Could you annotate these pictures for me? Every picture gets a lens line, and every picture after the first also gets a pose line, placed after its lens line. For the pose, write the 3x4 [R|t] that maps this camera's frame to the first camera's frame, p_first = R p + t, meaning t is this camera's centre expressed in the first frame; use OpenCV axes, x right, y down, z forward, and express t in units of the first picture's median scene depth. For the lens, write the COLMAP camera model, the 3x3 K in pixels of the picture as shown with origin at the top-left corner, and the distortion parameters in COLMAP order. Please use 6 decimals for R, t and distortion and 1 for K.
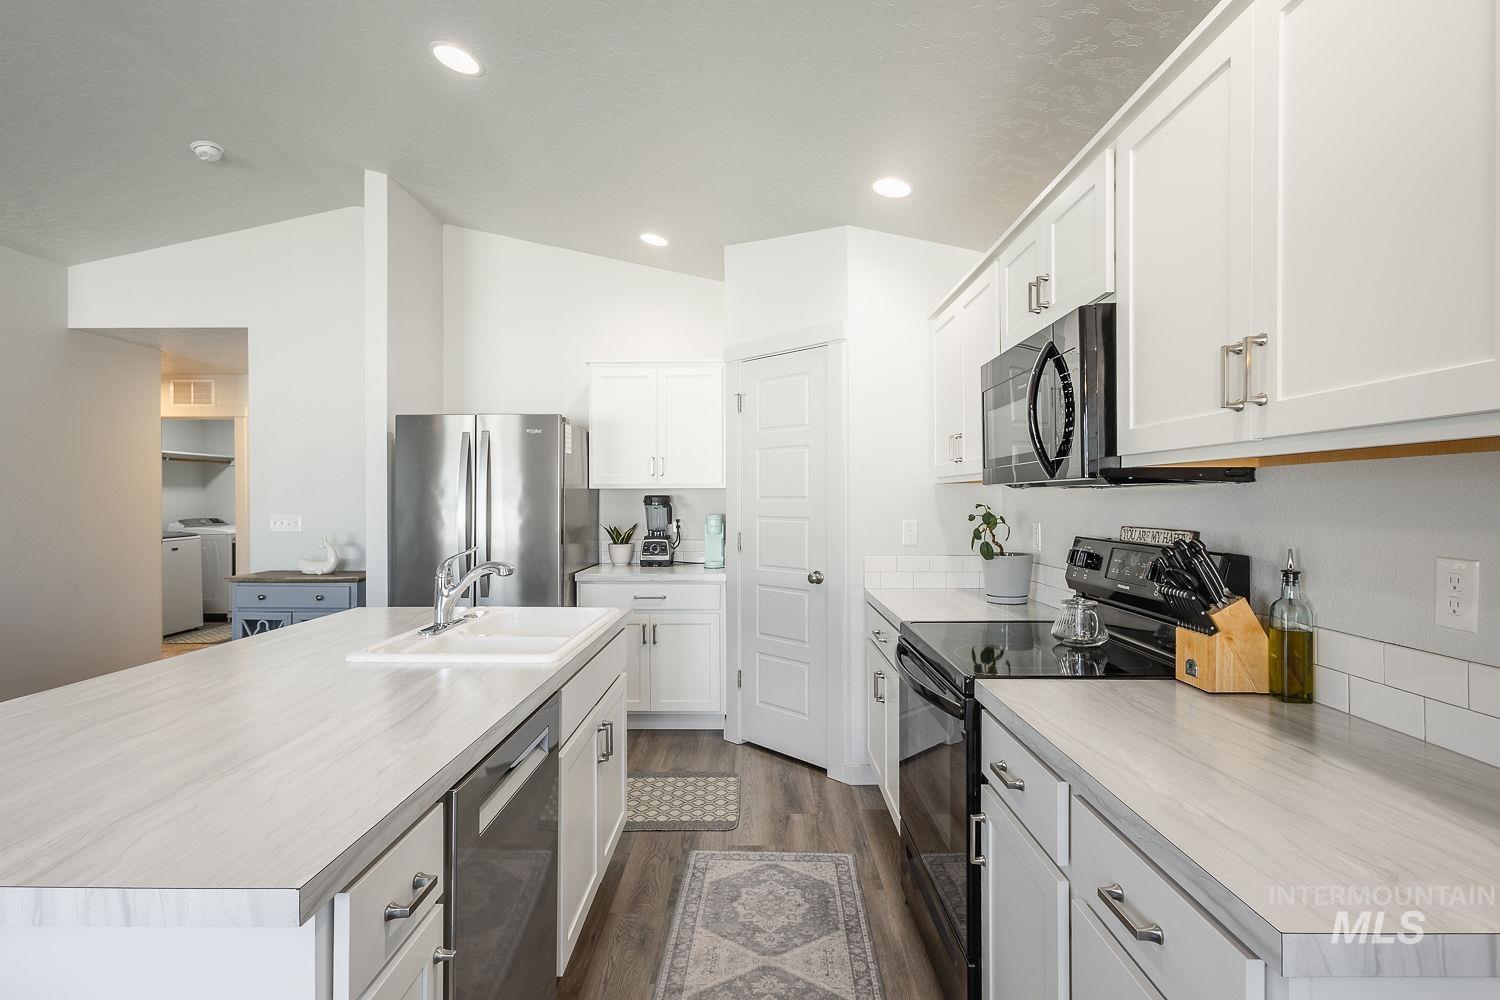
lens RADIAL K [[705.6, 0, 753.3], [0, 705.6, 502.4], [0, 0, 1]] dist [0.002356, -0.000389]
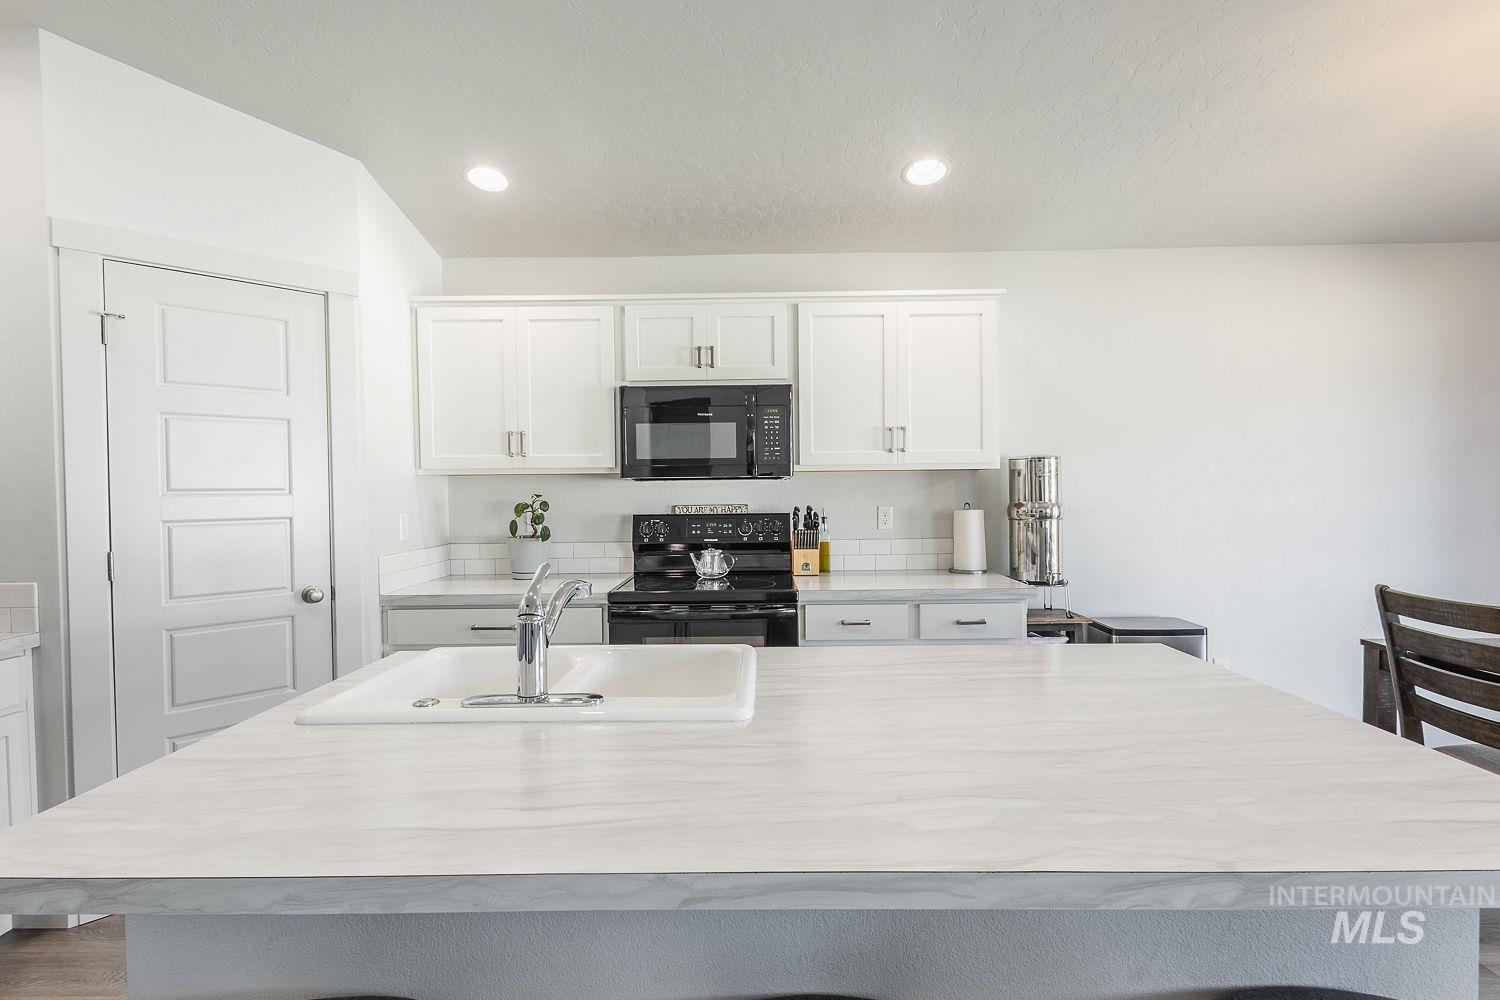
lens RADIAL K [[698.7, 0, 750.0], [0, 698.7, 500.0], [0, 0, 1]] dist [0.006678, 0.000423]
pose [[0.007874, -0.017988, 0.999807, -0.823929], [0.014325, 0.999738, 0.017873, -0.003217], [-0.999866, 0.014182, 0.008130, 0.643849]]
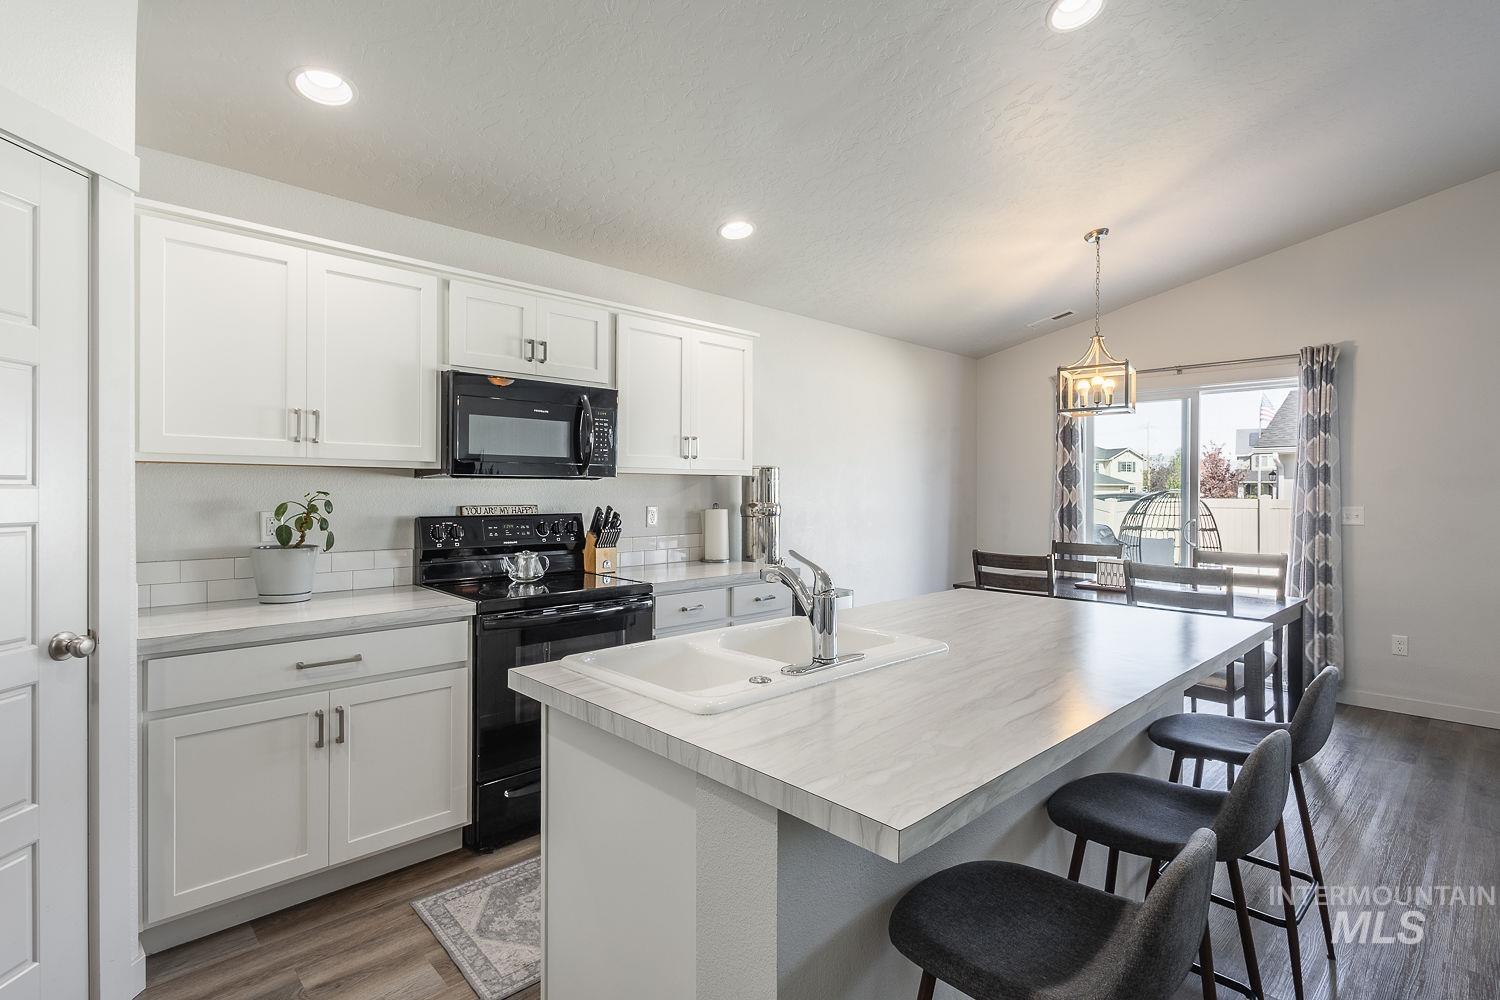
lens RADIAL K [[716.3, 0, 751.1], [0, 716.3, 492.9], [0, 0, 1]] dist [0.003483, 0.000284]
pose [[-0.694161, -0.005490, 0.719799, -0.728923], [-0.001686, 0.999981, 0.006001, -0.001833], [-0.719818, 0.002952, -0.694157, 1.248415]]
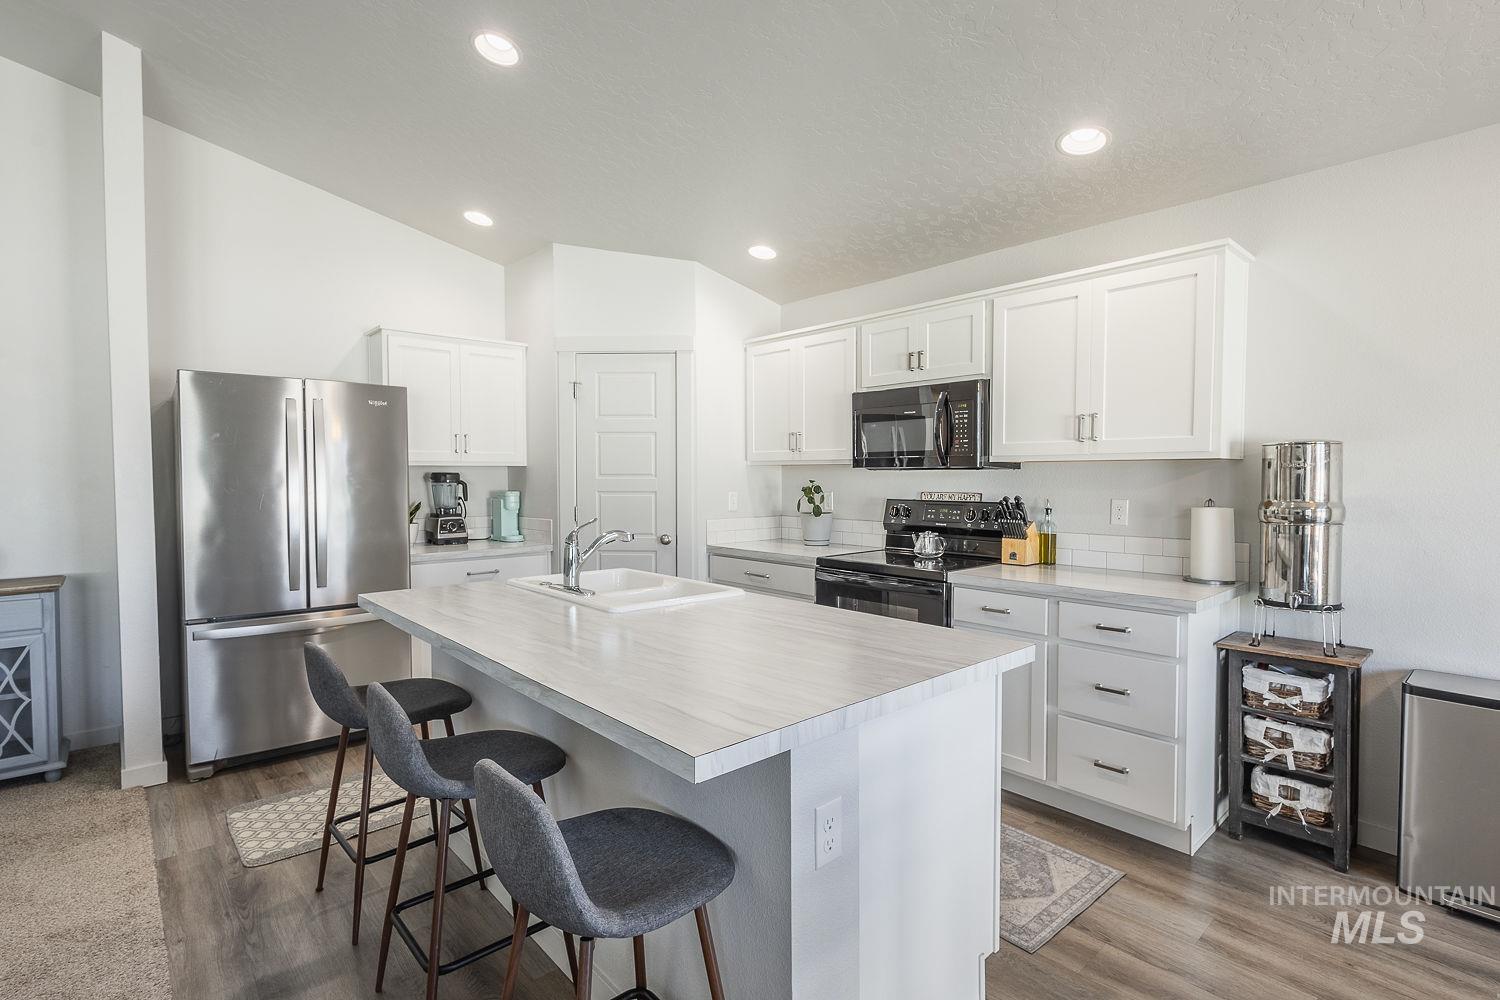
lens RADIAL K [[705.6, 0, 753.3], [0, 705.6, 502.4], [0, 0, 1]] dist [0.002356, -0.000389]
pose [[0.738085, -0.025180, 0.674238, -0.786111], [0.001728, 0.999371, 0.035431, -0.003442], [-0.674705, -0.024986, 0.737664, -0.025593]]
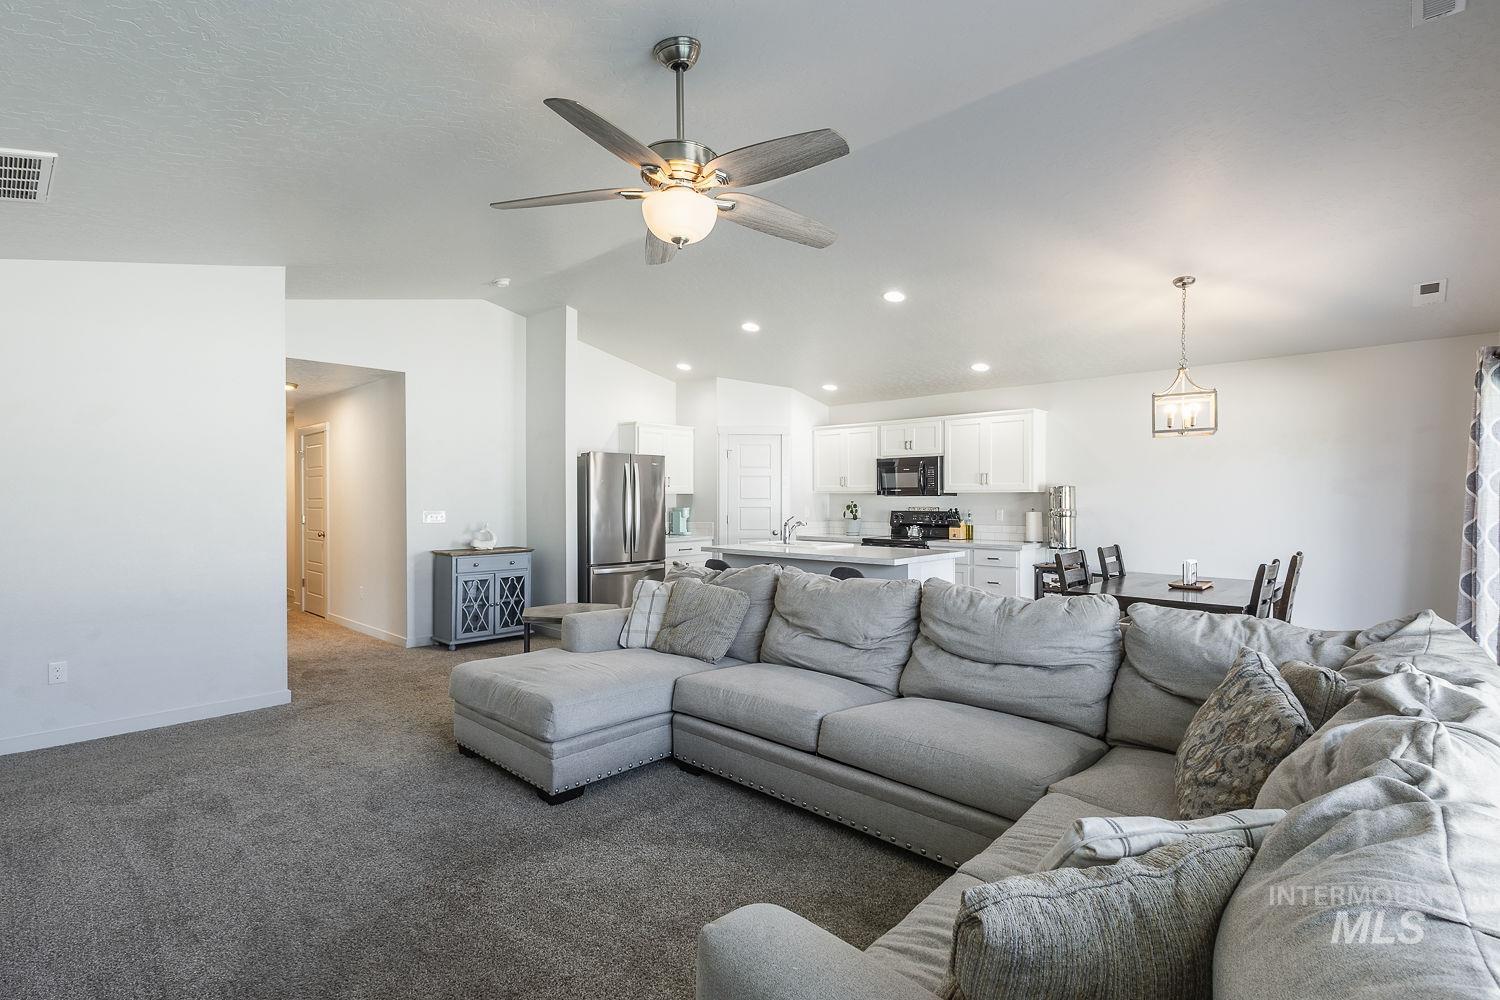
lens RADIAL K [[691.6, 0, 756.1], [0, 691.6, 501.7], [0, 0, 1]] dist [0.002113, 0.000396]
pose [[0.676559, -0.002670, 0.736384, -2.059646], [0.002215, 0.999996, 0.001591, -0.001226], [-0.736385, 0.000555, 0.676562, -0.645115]]
